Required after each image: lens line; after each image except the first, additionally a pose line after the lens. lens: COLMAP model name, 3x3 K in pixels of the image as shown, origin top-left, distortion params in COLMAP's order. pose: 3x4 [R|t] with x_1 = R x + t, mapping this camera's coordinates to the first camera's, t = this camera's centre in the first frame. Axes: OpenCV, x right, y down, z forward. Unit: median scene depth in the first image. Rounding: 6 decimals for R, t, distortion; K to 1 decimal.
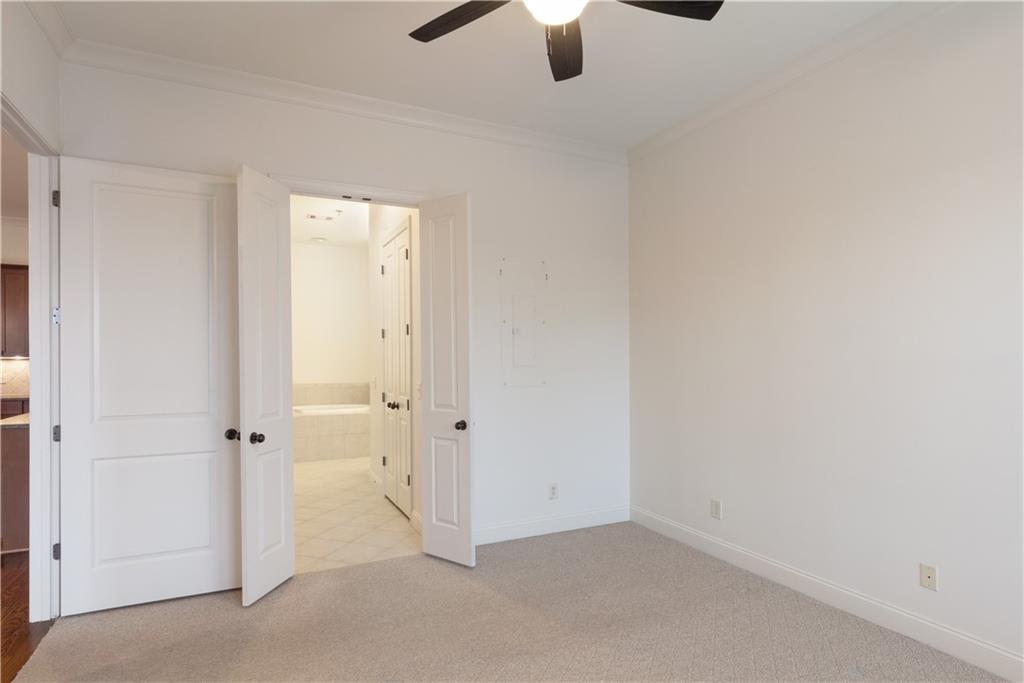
lens RADIAL K [[544.7, 0, 527.7], [0, 544.7, 362.3], [0, 0, 1]] dist [0.004035, 0.000754]
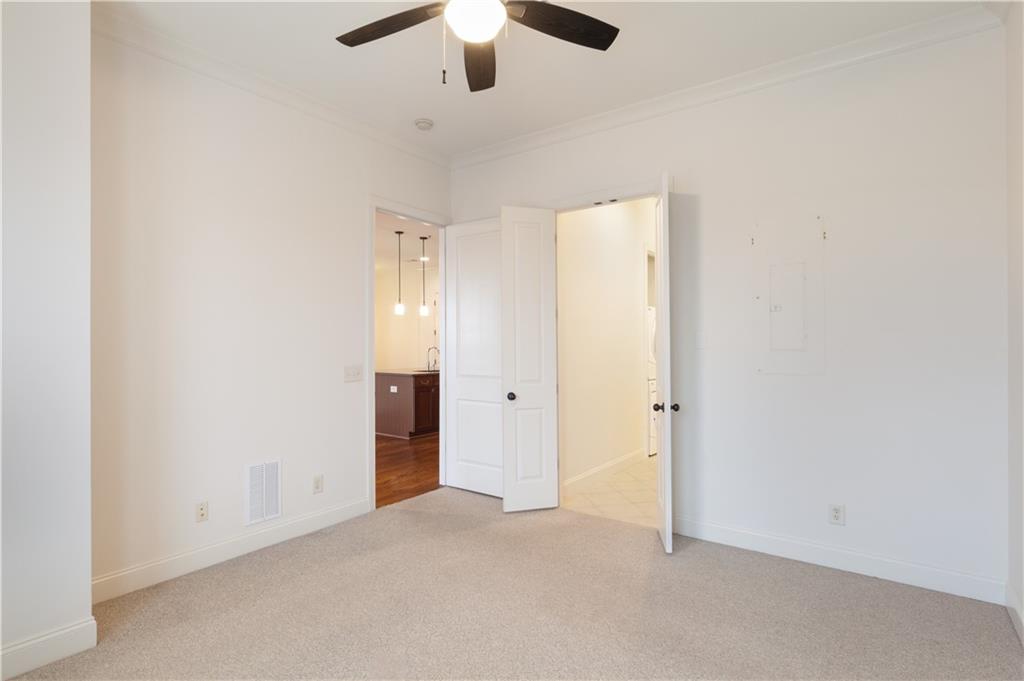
lens RADIAL K [[530.5, 0, 514.7], [0, 530.5, 353.0], [0, 0, 1]] dist [0.002101, 0.000300]
pose [[0.460459, 0.020852, -0.887436, 0.488456], [-0.008514, 0.999782, 0.019075, -0.000442], [0.887640, -0.001227, 0.460536, 0.250806]]
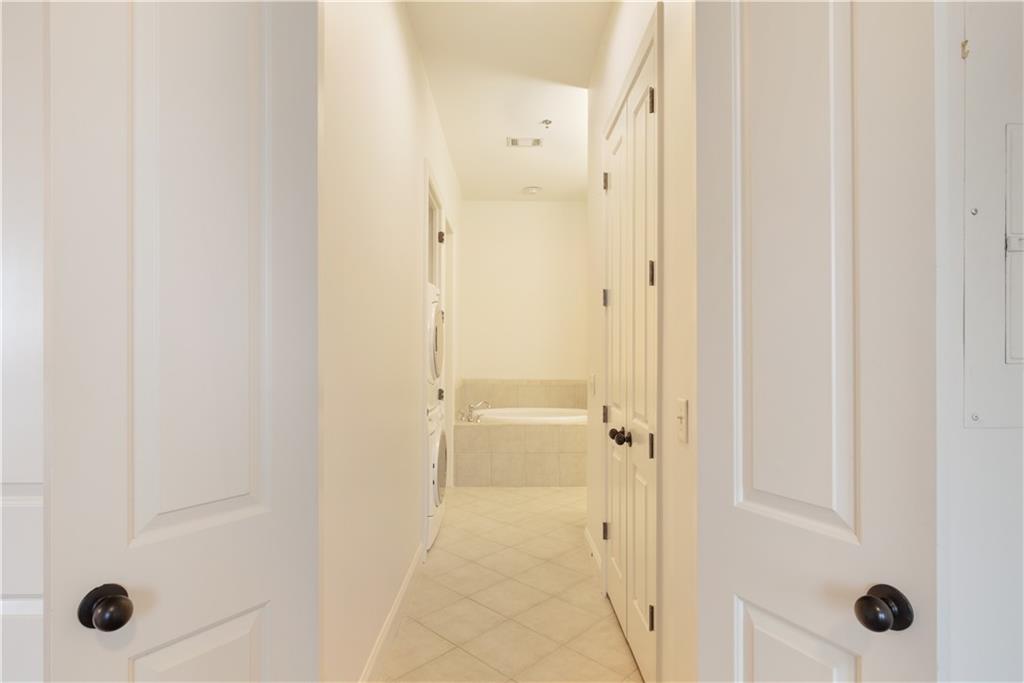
lens RADIAL K [[530.5, 0, 514.7], [0, 530.5, 354.0], [0, 0, 1]] dist [0.002101, 0.000300]
pose [[0.895401, 0.008520, -0.445179, -0.129486], [-0.009597, 0.999954, -0.000167, 0.005513], [0.445157, 0.004422, 0.895441, 0.571590]]
